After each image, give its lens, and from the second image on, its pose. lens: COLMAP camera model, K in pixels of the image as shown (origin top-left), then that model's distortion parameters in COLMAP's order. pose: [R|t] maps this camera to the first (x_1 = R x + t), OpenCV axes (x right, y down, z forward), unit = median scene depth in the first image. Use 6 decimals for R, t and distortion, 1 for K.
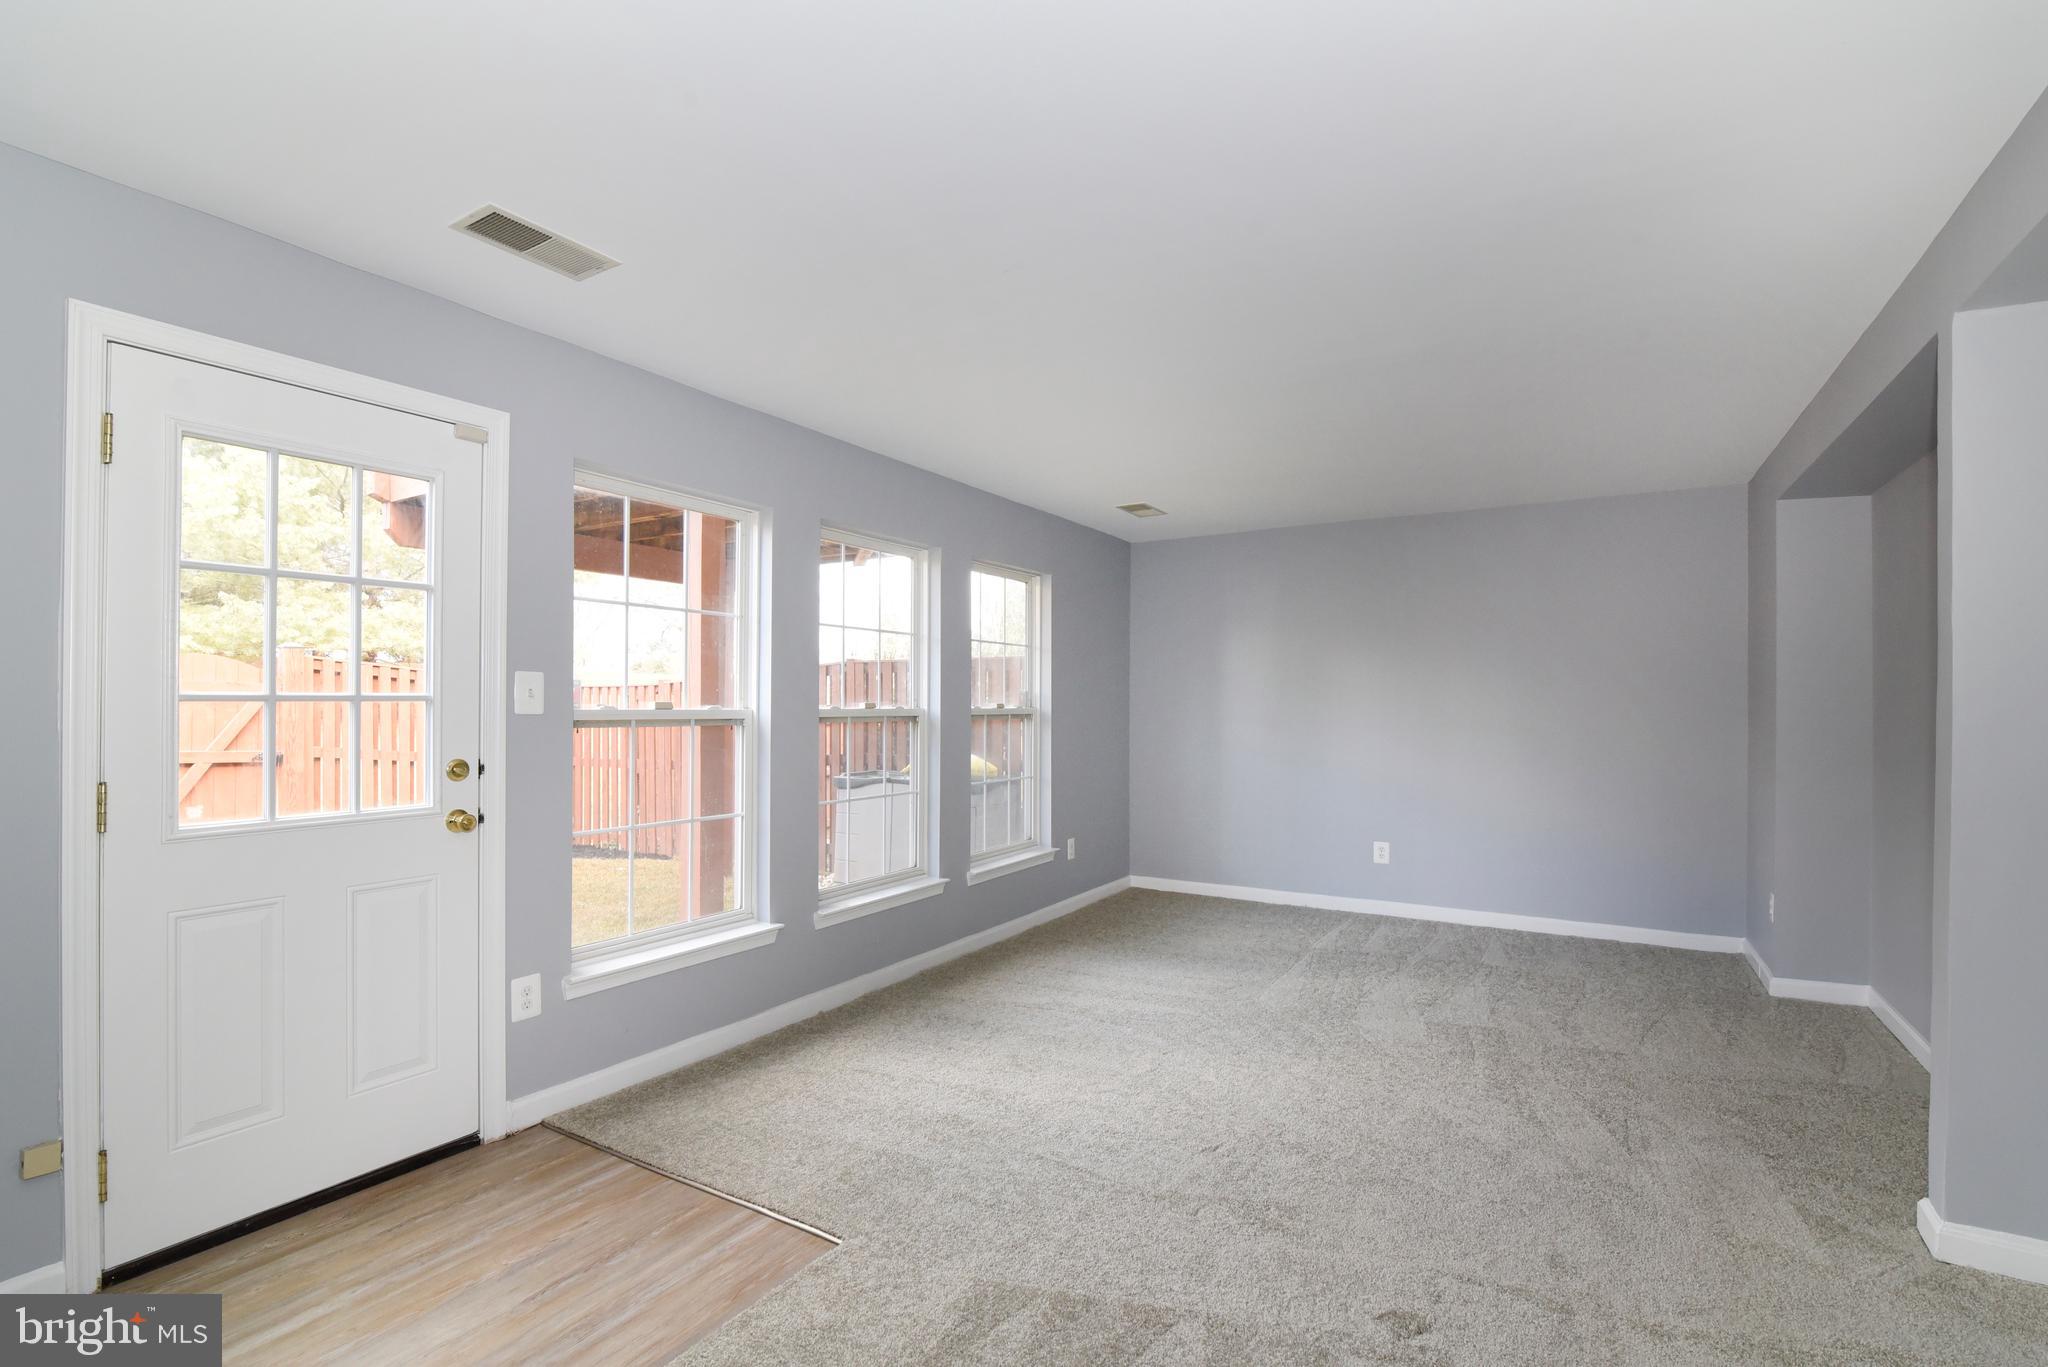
lens RADIAL K [[938.3, 0, 1022.5], [0, 938.3, 689.4], [0, 0, 1]] dist [-0.015507, 0.001499]
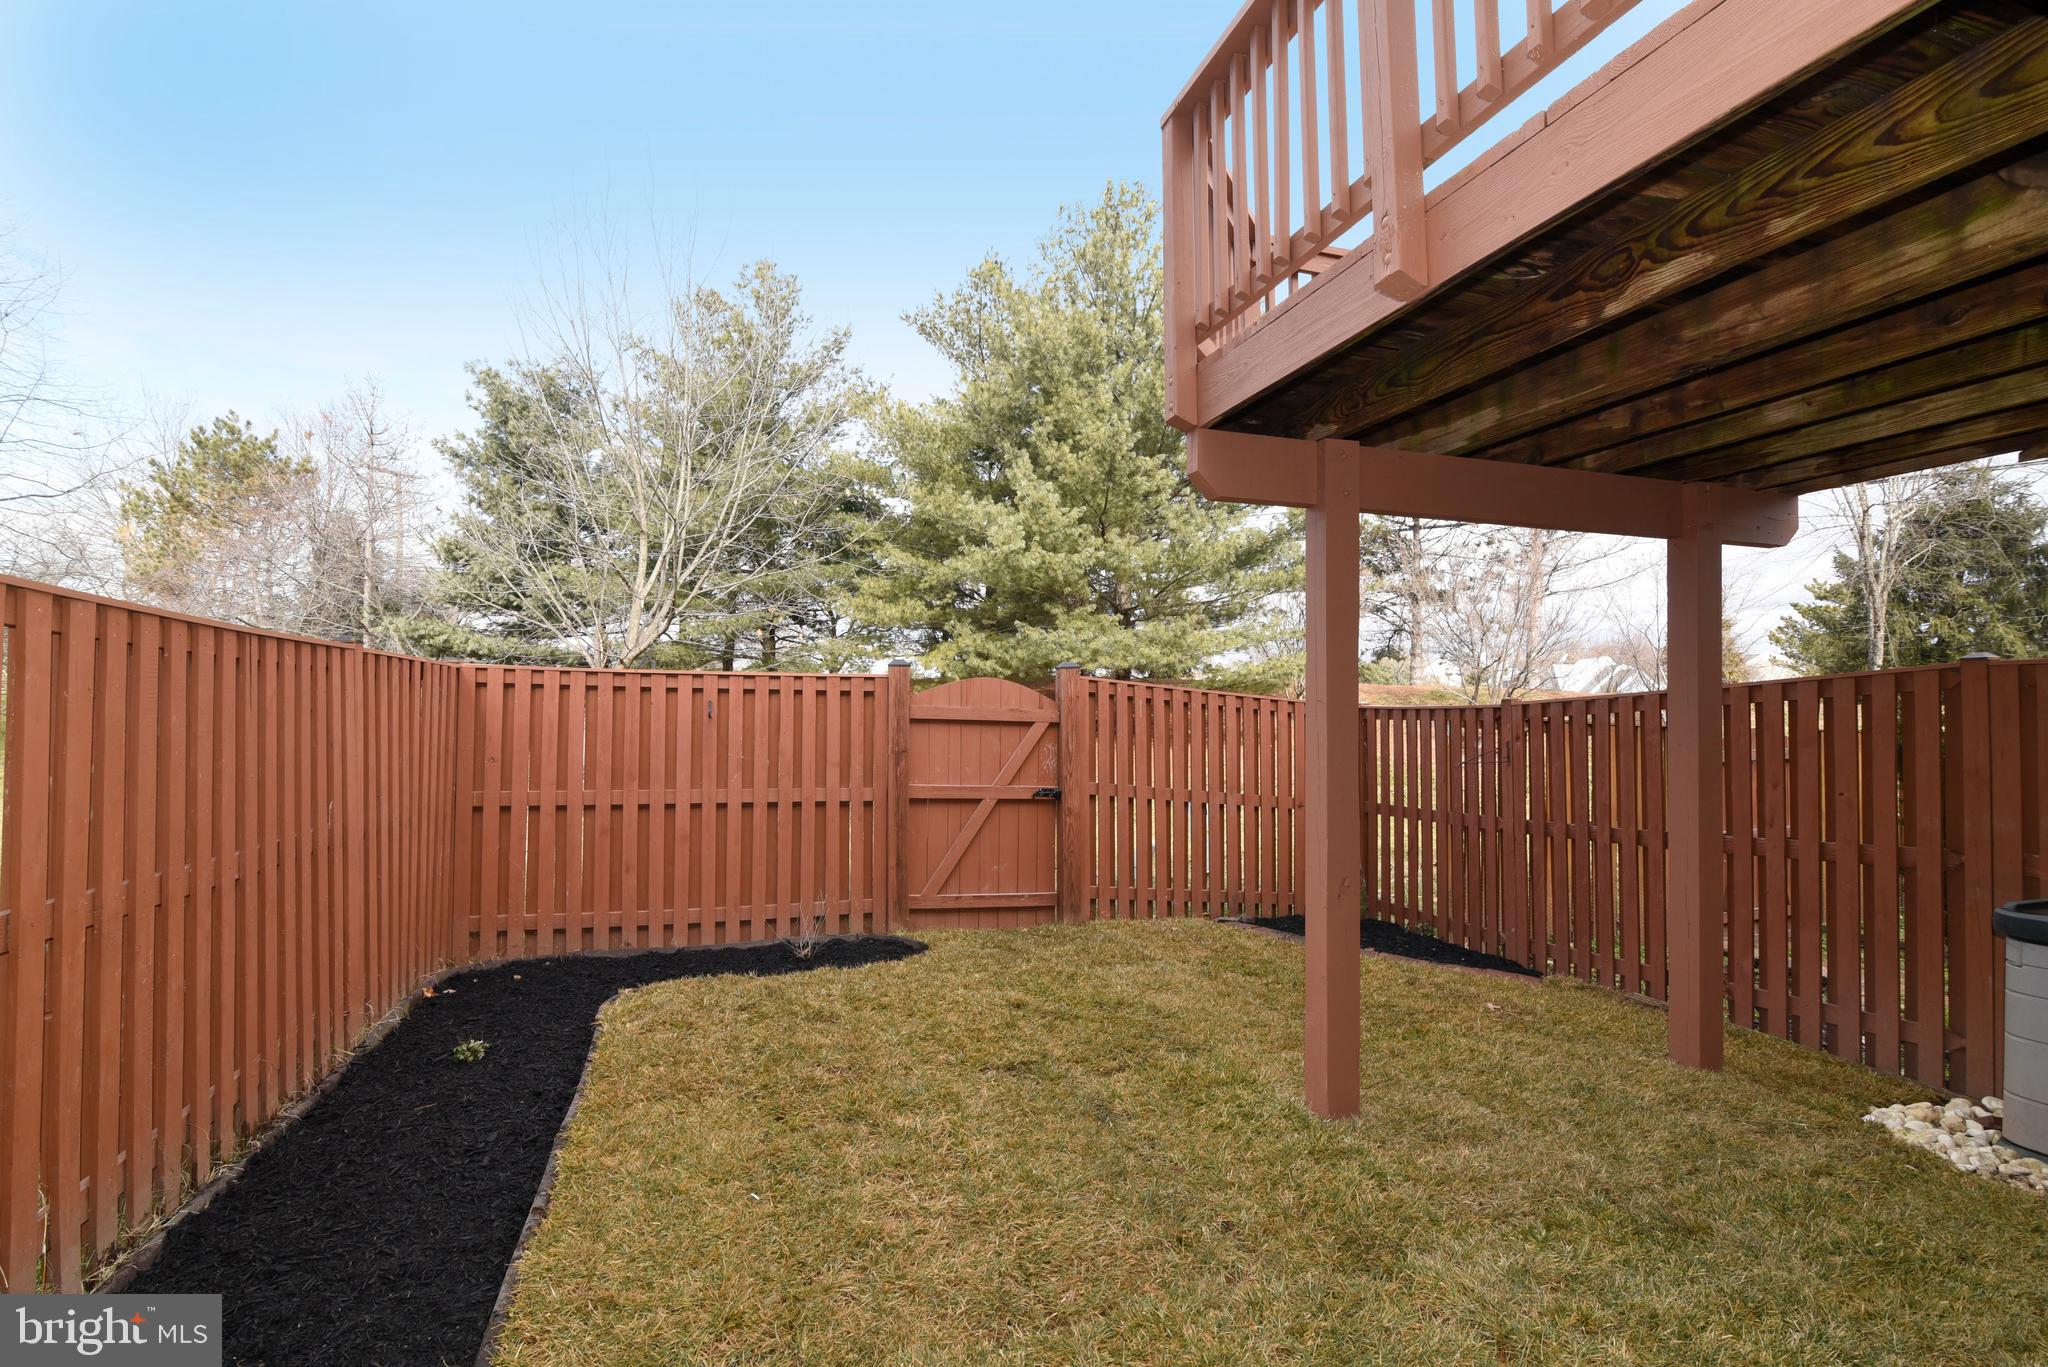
lens RADIAL K [[938.3, 0, 1022.5], [0, 938.3, 689.4], [0, 0, 1]] dist [-0.015507, 0.001499]
pose [[0.756969, -0.014737, -0.653285, -0.126291], [0.009282, 0.999887, -0.011801, -0.008614], [0.653385, 0.002869, 0.757020, 0.158809]]
